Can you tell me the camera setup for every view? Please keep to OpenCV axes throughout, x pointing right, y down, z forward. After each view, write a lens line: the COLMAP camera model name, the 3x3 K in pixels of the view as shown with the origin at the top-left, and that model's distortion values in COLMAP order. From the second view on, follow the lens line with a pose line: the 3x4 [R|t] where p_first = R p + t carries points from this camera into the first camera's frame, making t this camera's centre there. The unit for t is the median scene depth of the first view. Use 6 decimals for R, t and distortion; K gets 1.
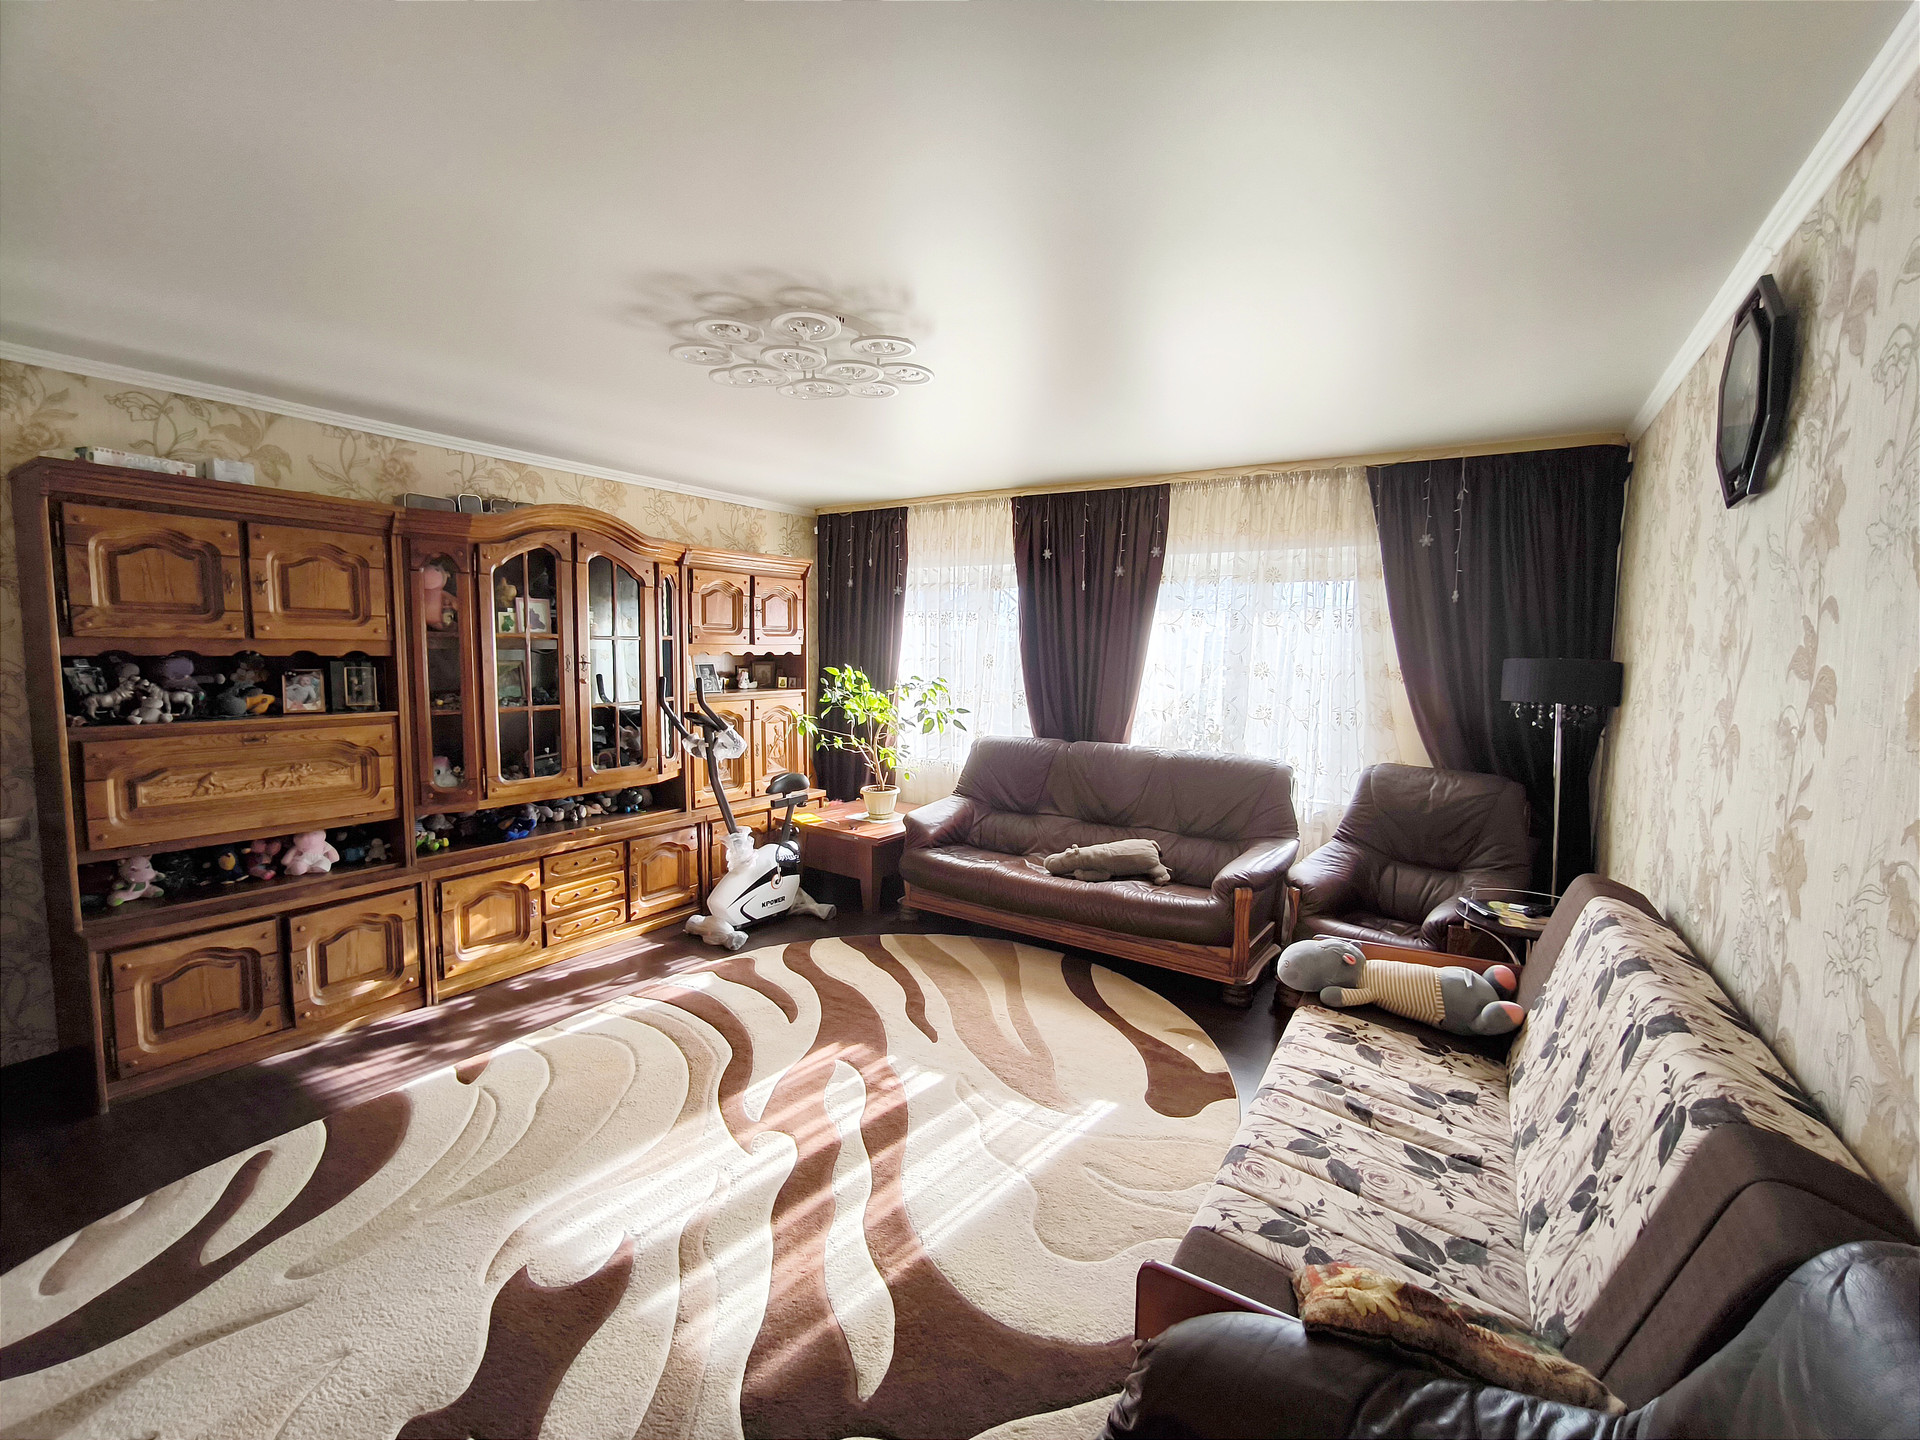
lens RADIAL K [[838.7, 0, 960.0], [0, 838.7, 720.0], [0, 0, 1]] dist [-0.001505, 0.000008]
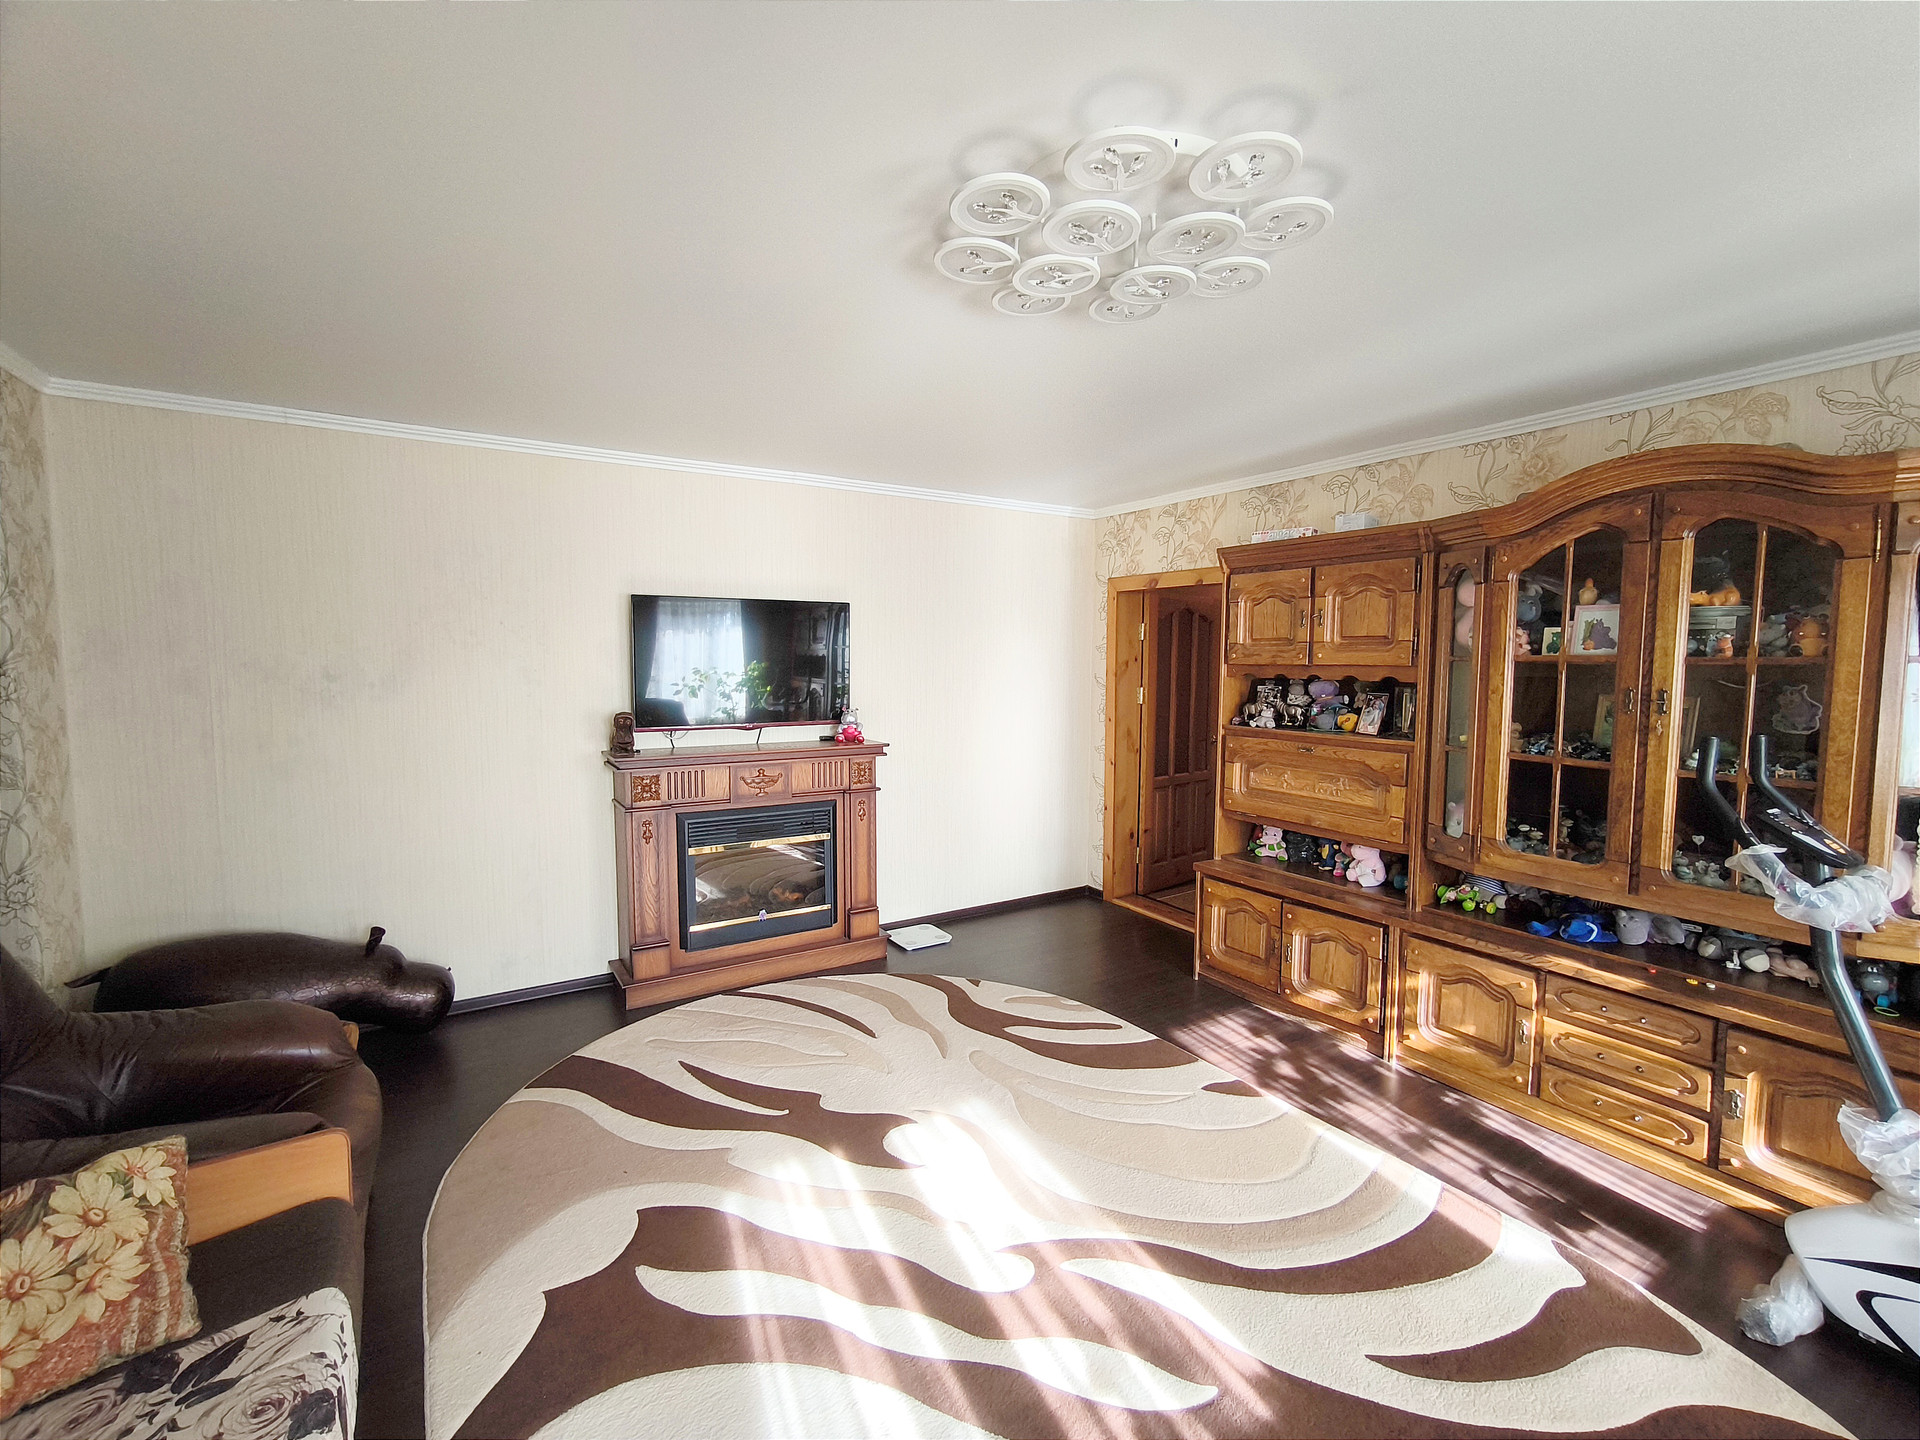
lens RADIAL K [[838.7, 0, 960.0], [0, 838.7, 720.0], [0, 0, 1]] dist [-0.001505, 0.000008]
pose [[-0.434192, 0.044185, -0.899736, 0.429914], [-0.094706, 0.991022, 0.094371, -0.081800], [0.895828, 0.126186, -0.426109, 1.036718]]
